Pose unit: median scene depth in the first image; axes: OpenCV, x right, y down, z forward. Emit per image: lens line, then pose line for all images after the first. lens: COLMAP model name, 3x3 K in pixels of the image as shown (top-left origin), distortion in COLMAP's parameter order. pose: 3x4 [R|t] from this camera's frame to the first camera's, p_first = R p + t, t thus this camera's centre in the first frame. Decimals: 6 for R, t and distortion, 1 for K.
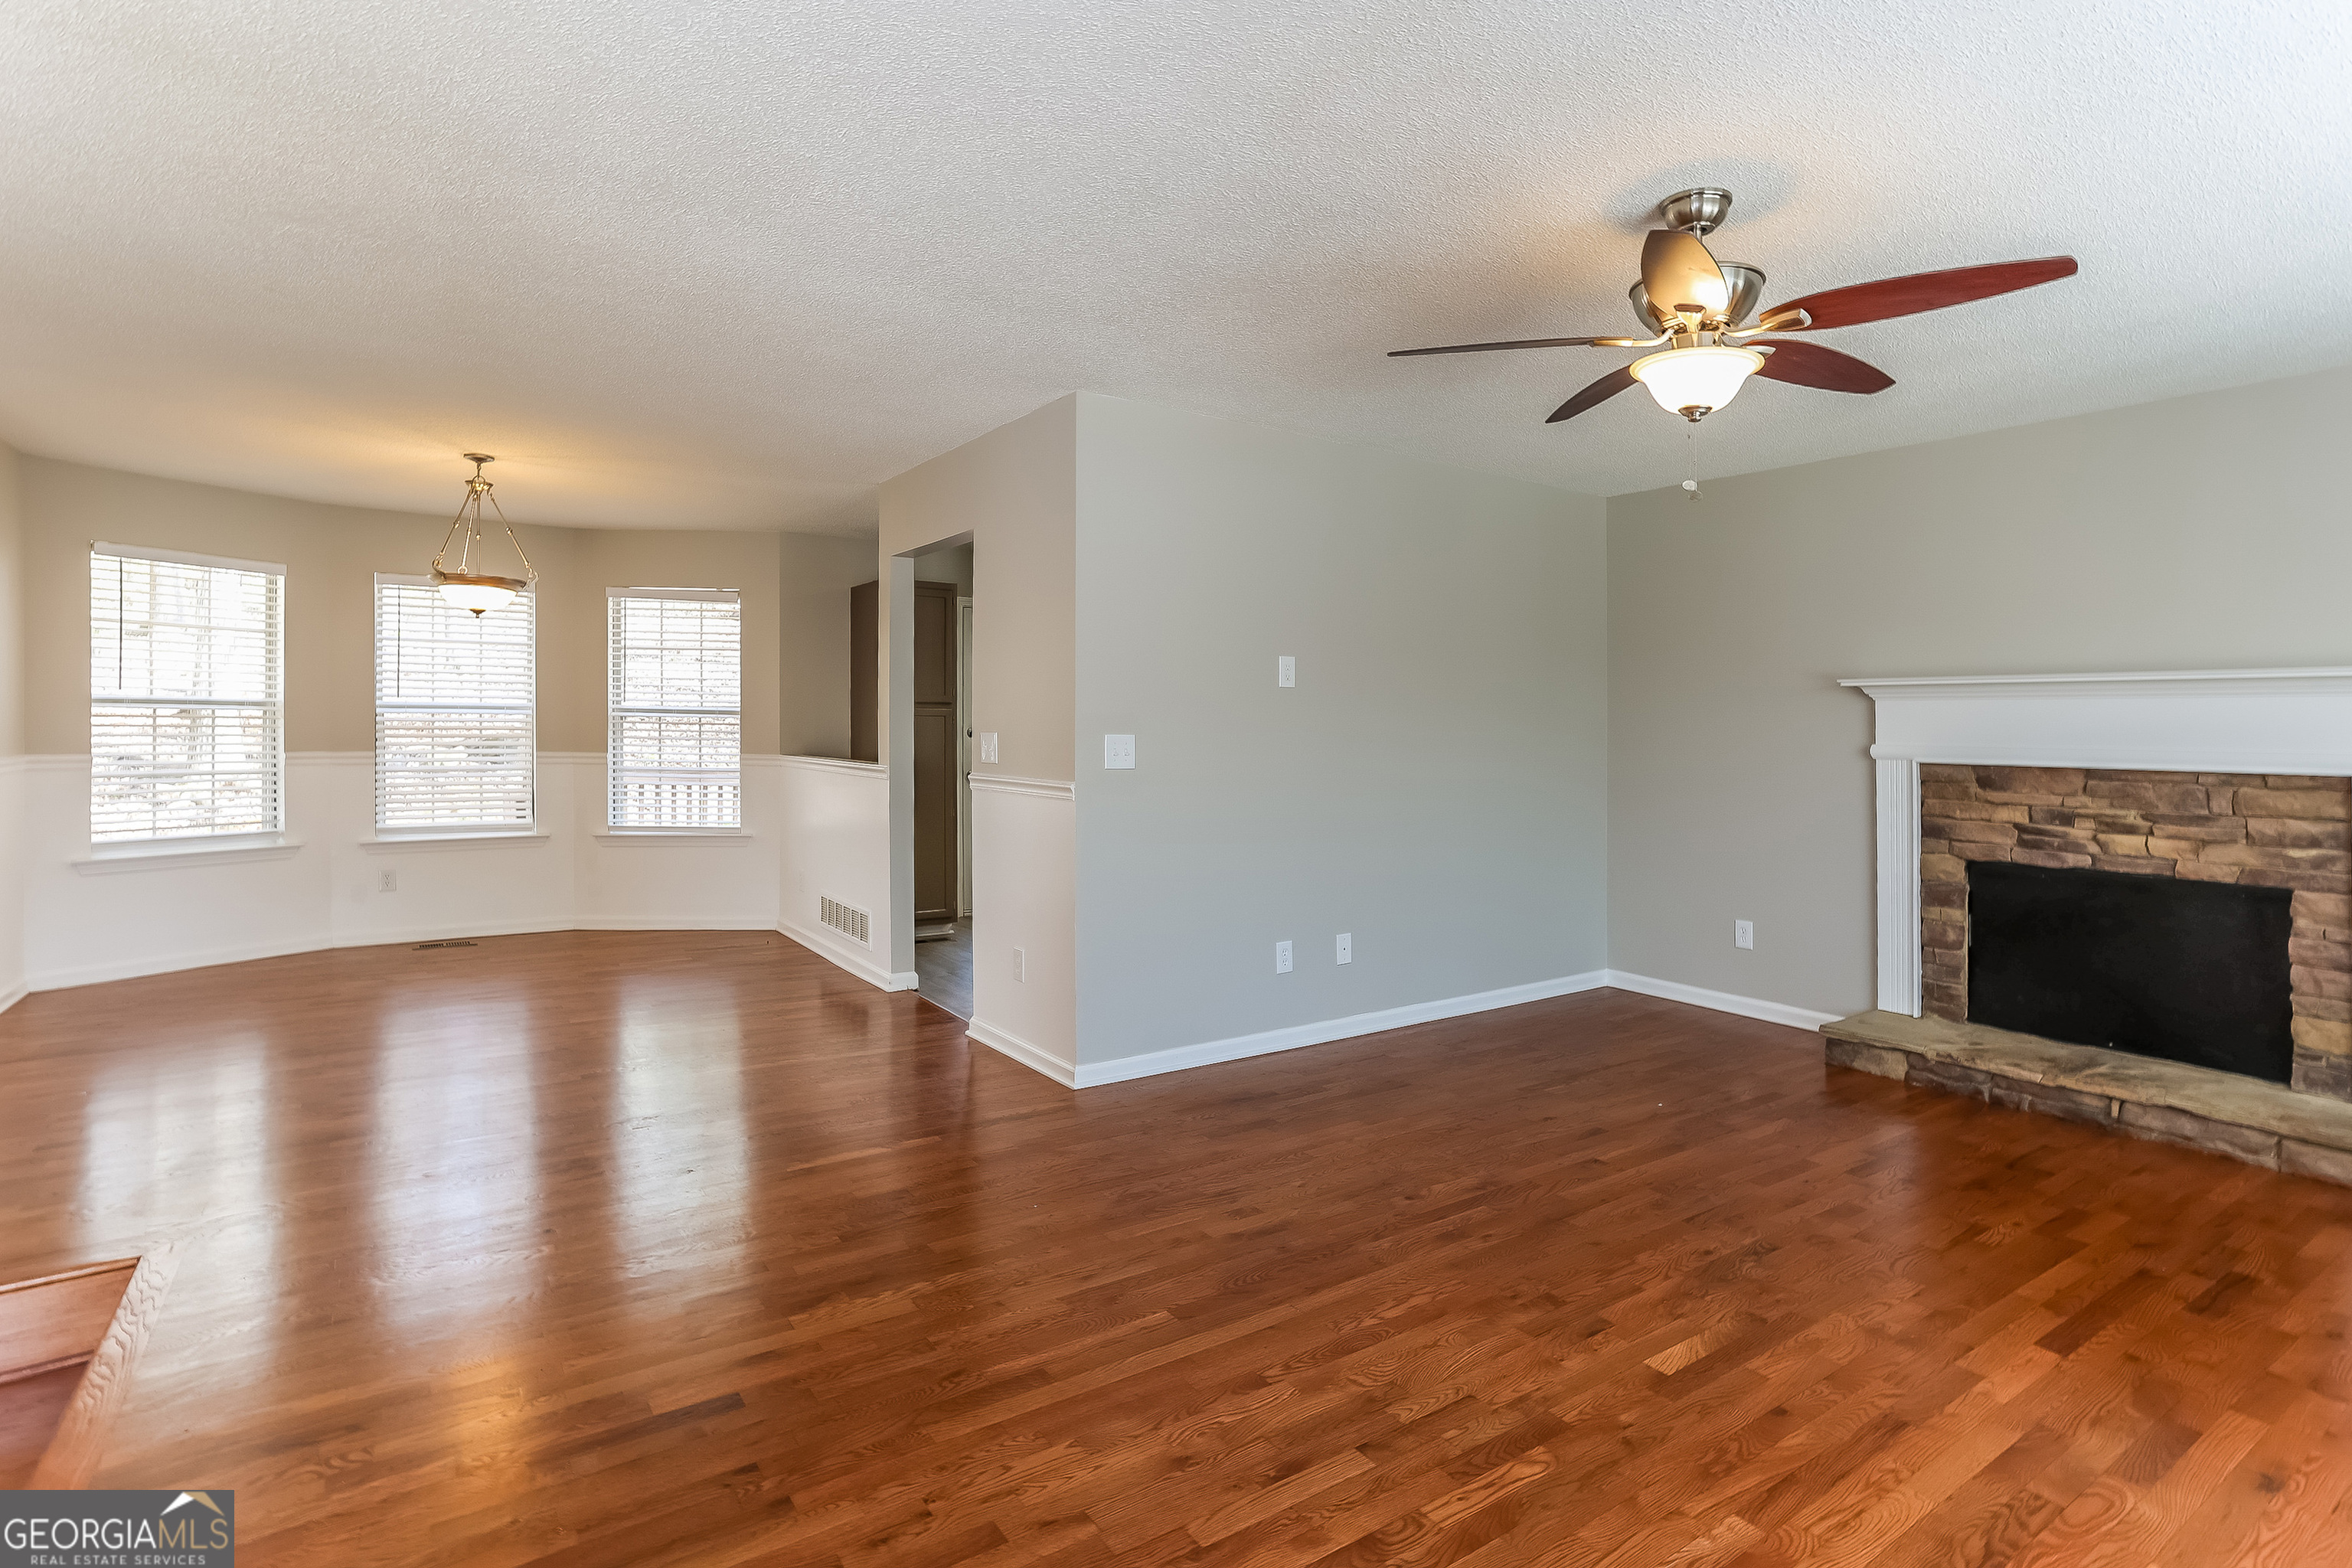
lens RADIAL K [[1154.2, 0, 1149.4], [0, 1154.2, 732.5], [0, 0, 1]] dist [-0.047111, 0.025939]
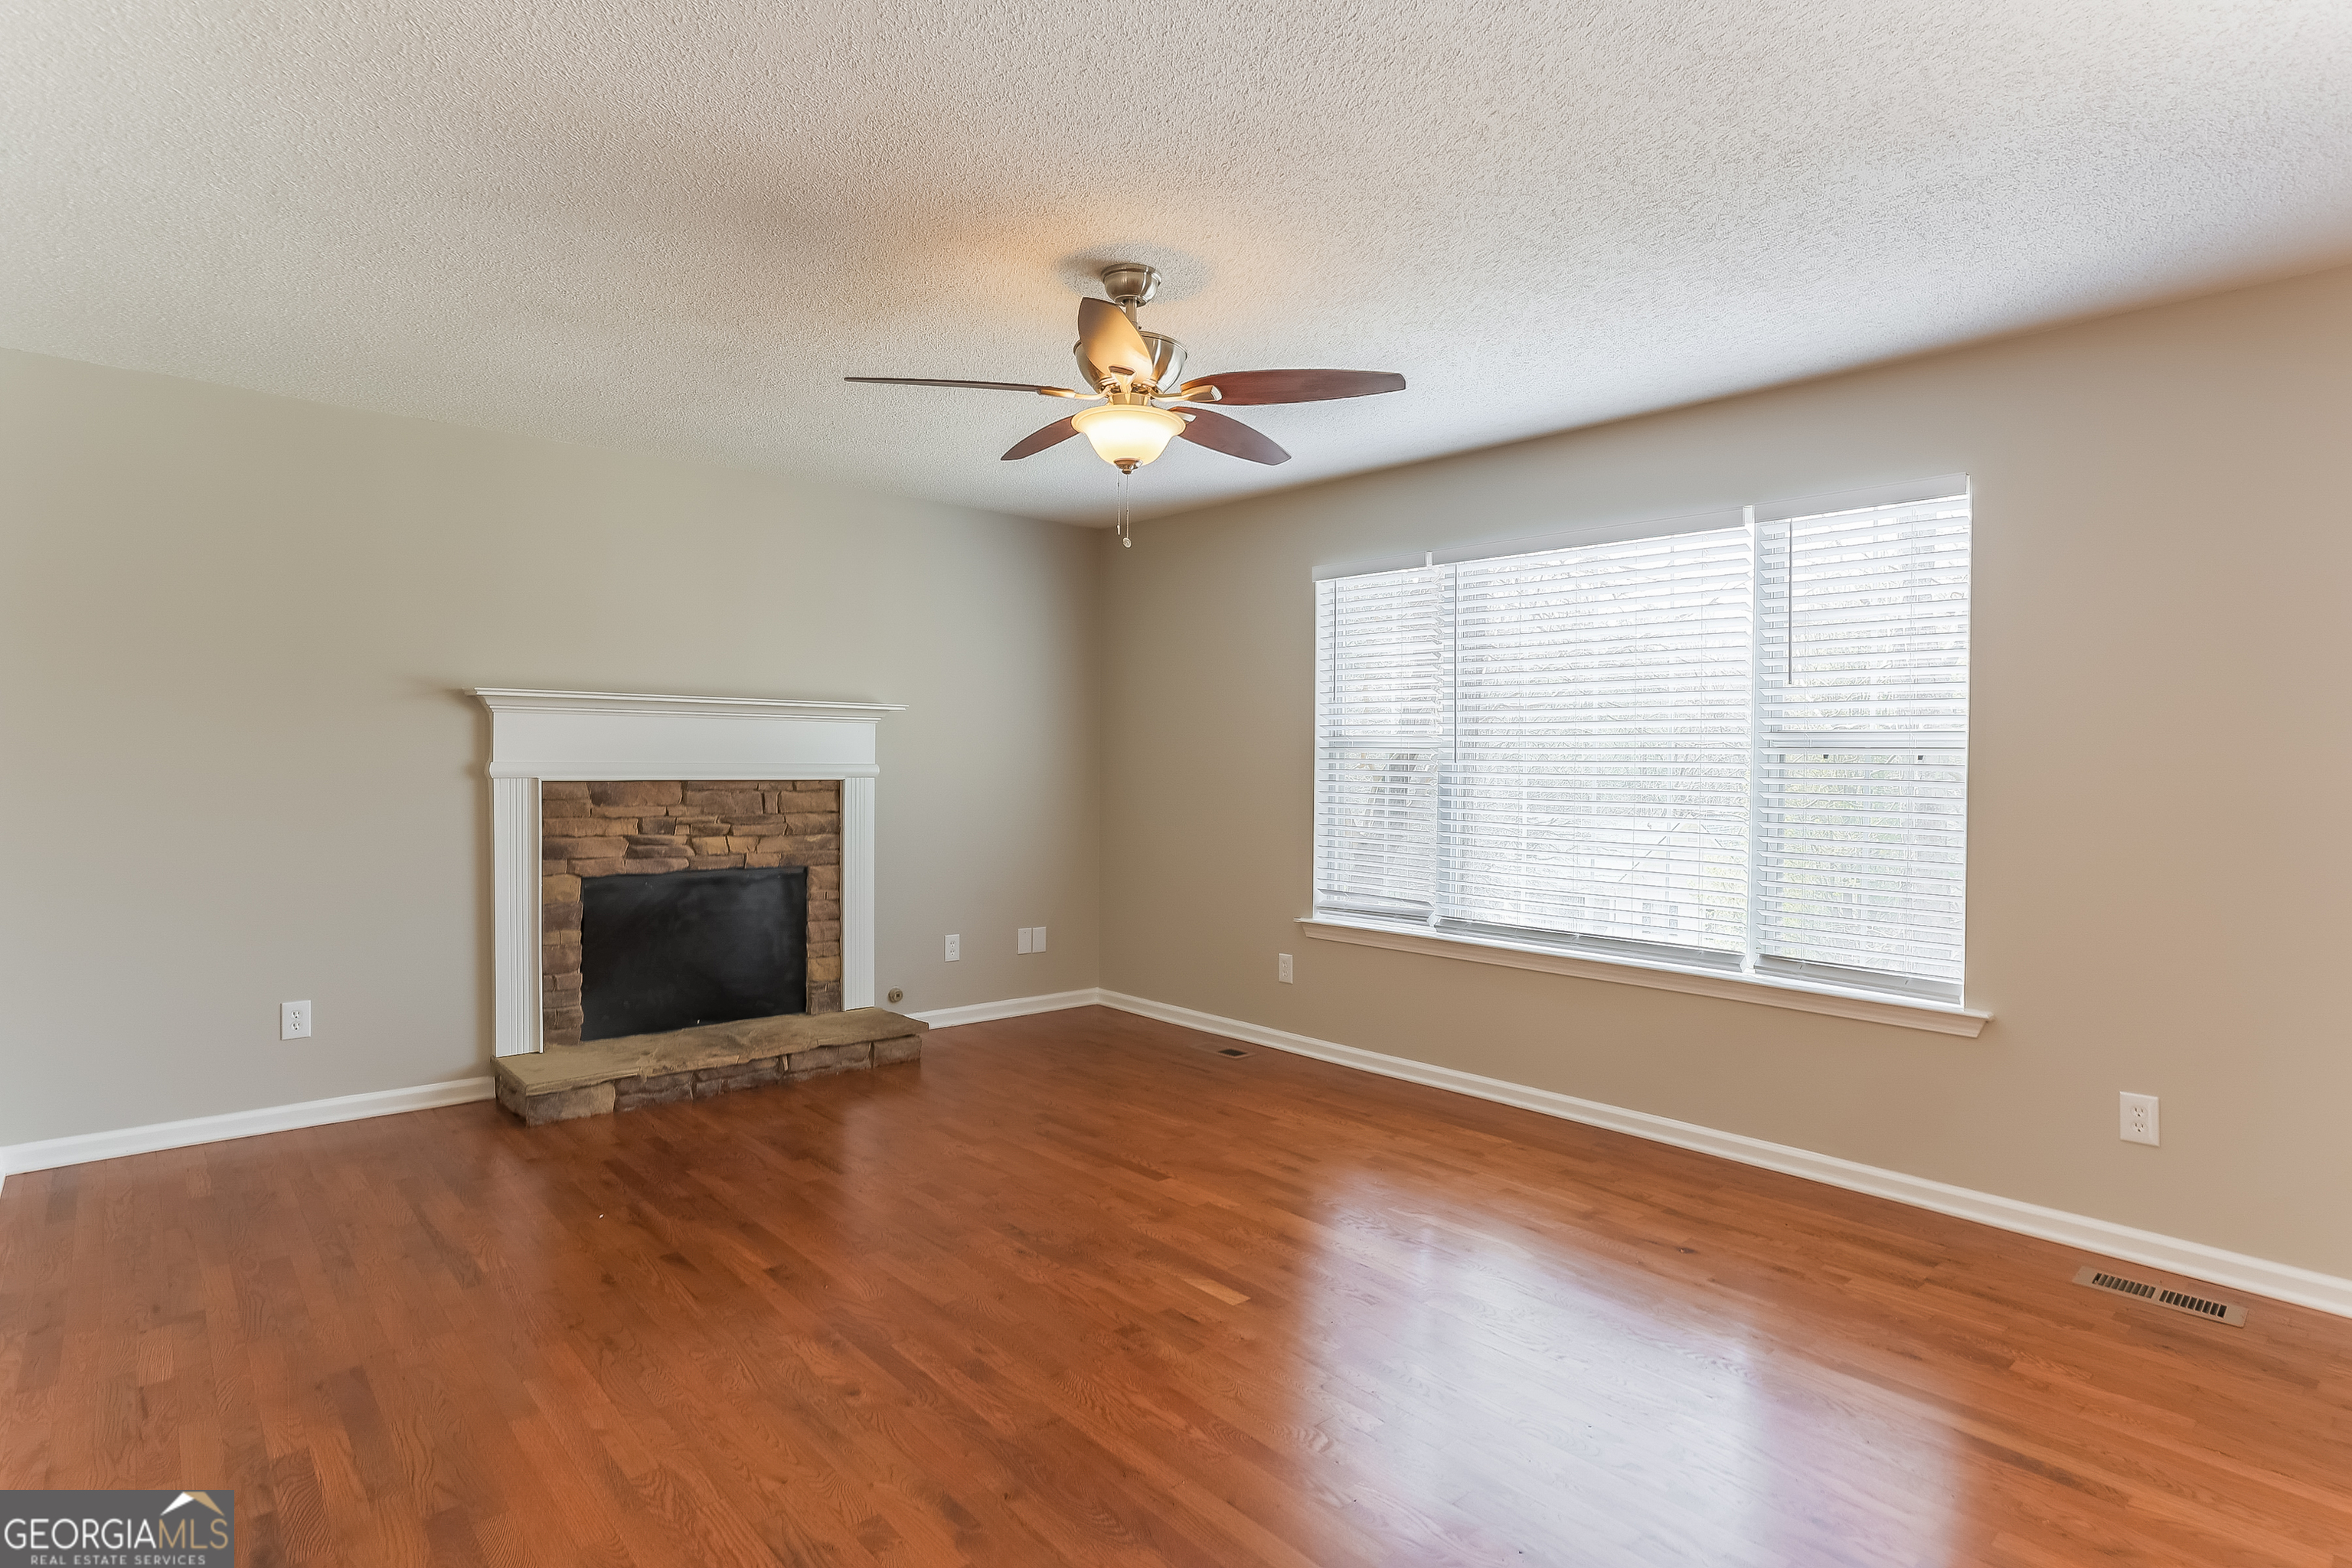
lens RADIAL K [[1232.9, 0, 1178.9], [0, 1232.9, 710.0], [0, 0, 1]] dist [-0.054315, 0.031127]
pose [[-0.142977, 0.026676, 0.989367, -0.462938], [-0.003184, 0.999619, -0.027412, -0.007179], [-0.989721, -0.007070, -0.142837, 0.722004]]
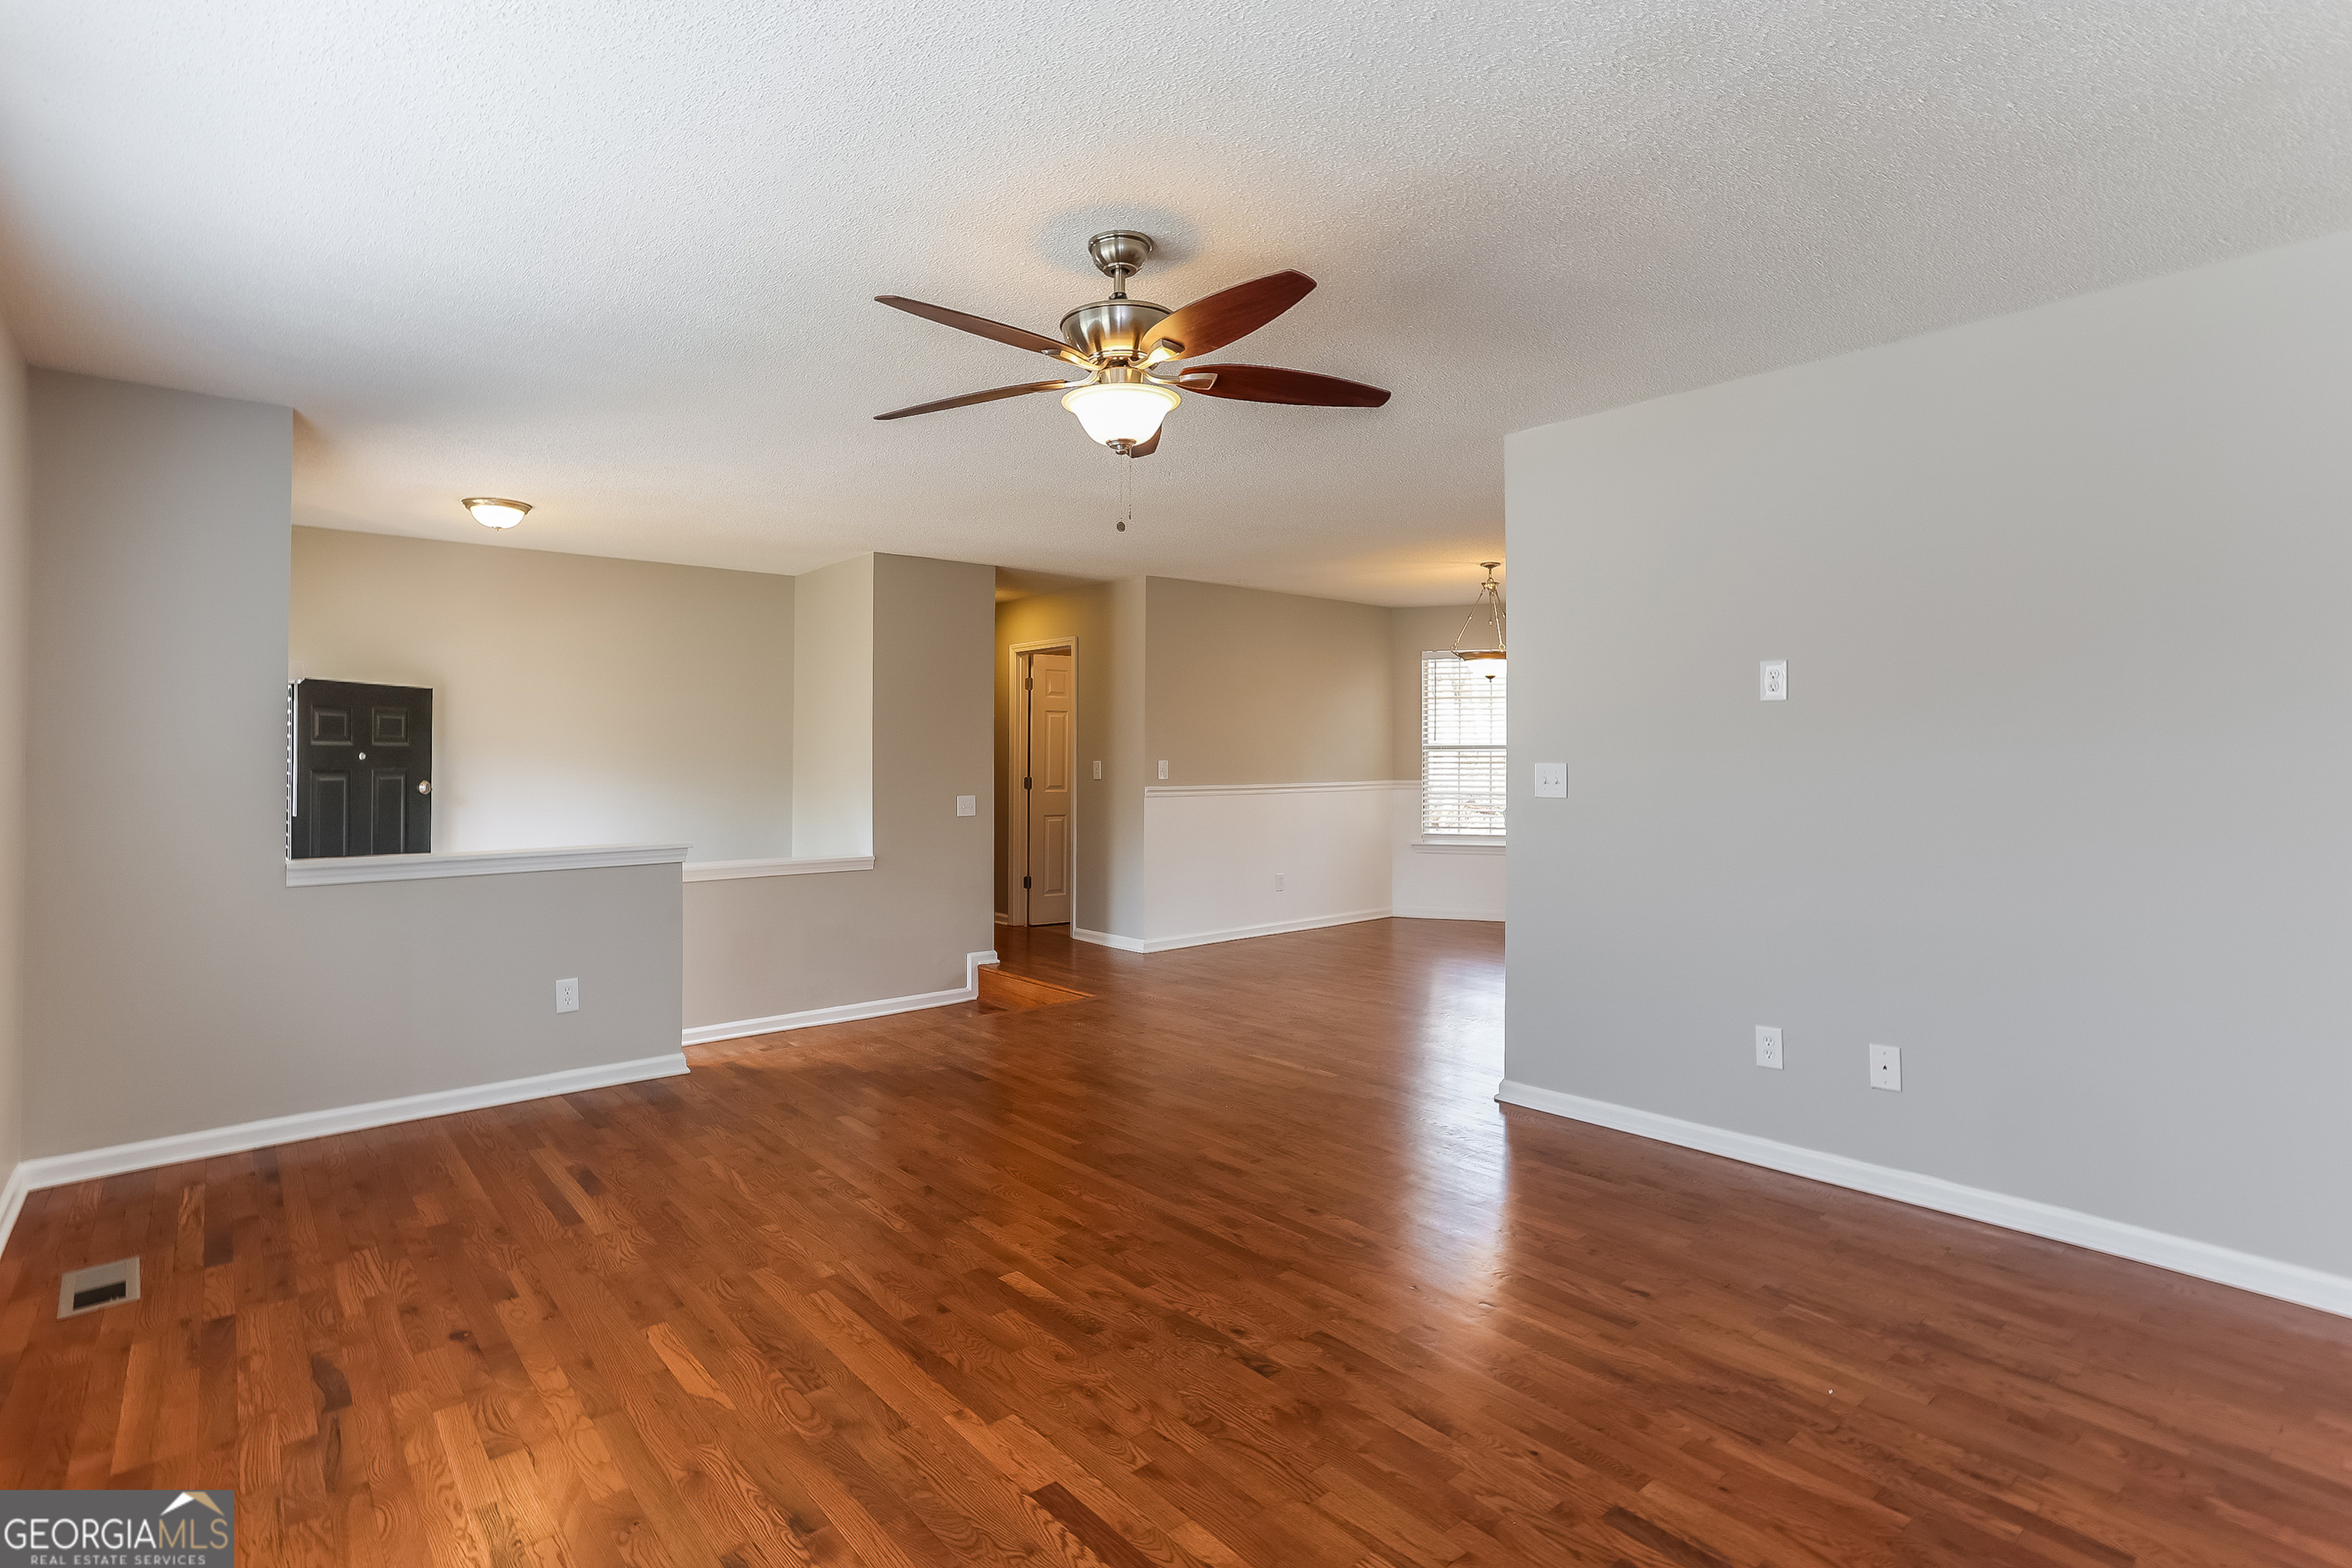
lens RADIAL K [[1154.2, 0, 1149.4], [0, 1154.2, 732.5], [0, 0, 1]] dist [-0.047111, 0.025939]
pose [[0.114264, -0.032214, -0.992928, 0.991133], [-0.001112, 0.999469, -0.032554, 0.008508], [0.993450, 0.004824, 0.114167, 0.584247]]
